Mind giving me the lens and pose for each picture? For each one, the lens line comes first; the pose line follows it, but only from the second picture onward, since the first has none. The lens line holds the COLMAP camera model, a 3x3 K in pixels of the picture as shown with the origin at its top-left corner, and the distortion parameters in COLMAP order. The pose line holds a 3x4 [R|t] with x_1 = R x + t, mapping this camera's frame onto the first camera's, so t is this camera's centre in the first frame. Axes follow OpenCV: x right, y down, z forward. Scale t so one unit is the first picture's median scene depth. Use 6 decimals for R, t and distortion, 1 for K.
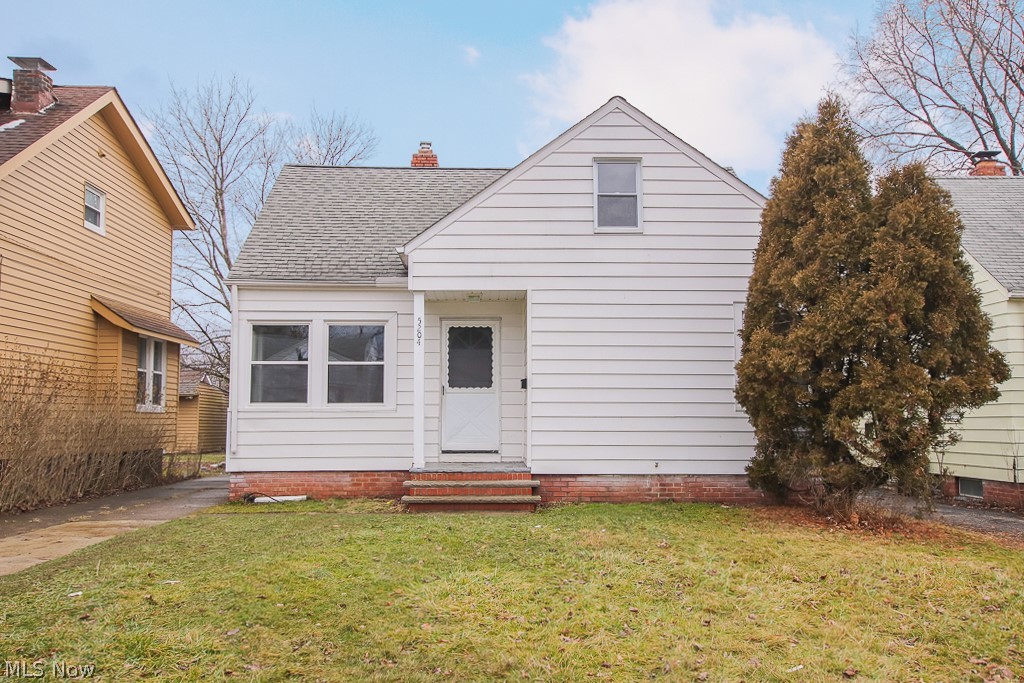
lens RADIAL K [[942.2, 0, 512.0], [0, 942.2, 341.5], [0, 0, 1]] dist [0.085217, 0.005667]
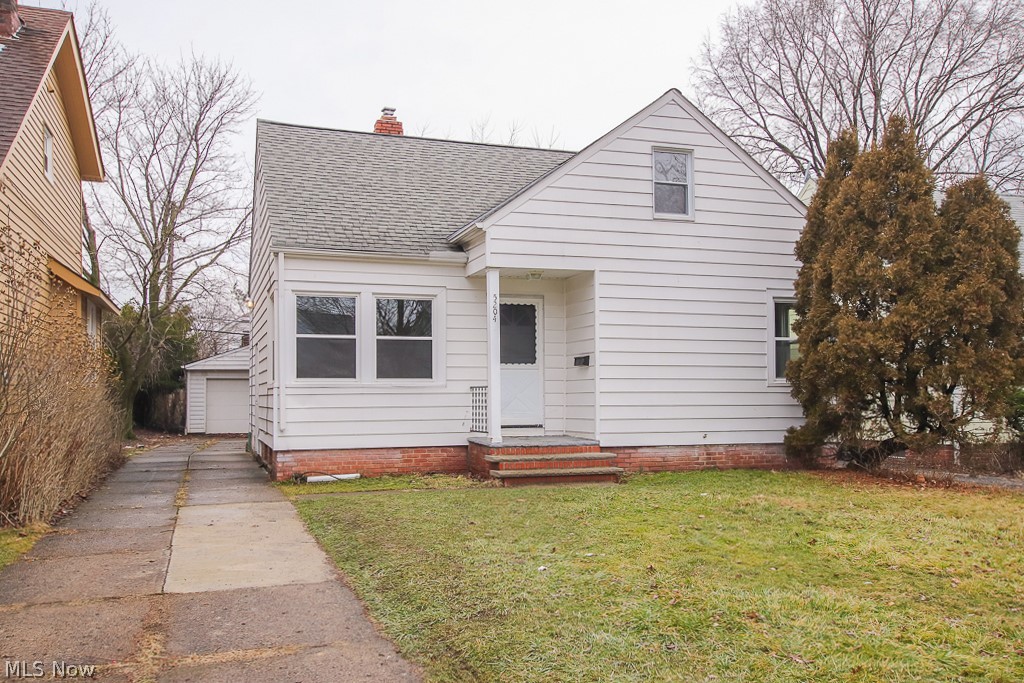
lens RADIAL K [[951.6, 0, 511.9], [0, 951.6, 360.4], [0, 0, 1]] dist [0.084640, -0.008677]
pose [[0.948260, 0.007635, 0.317404, -0.383084], [-0.023118, 0.998718, 0.045043, -0.000975], [-0.316653, -0.050050, 0.947220, 0.029313]]
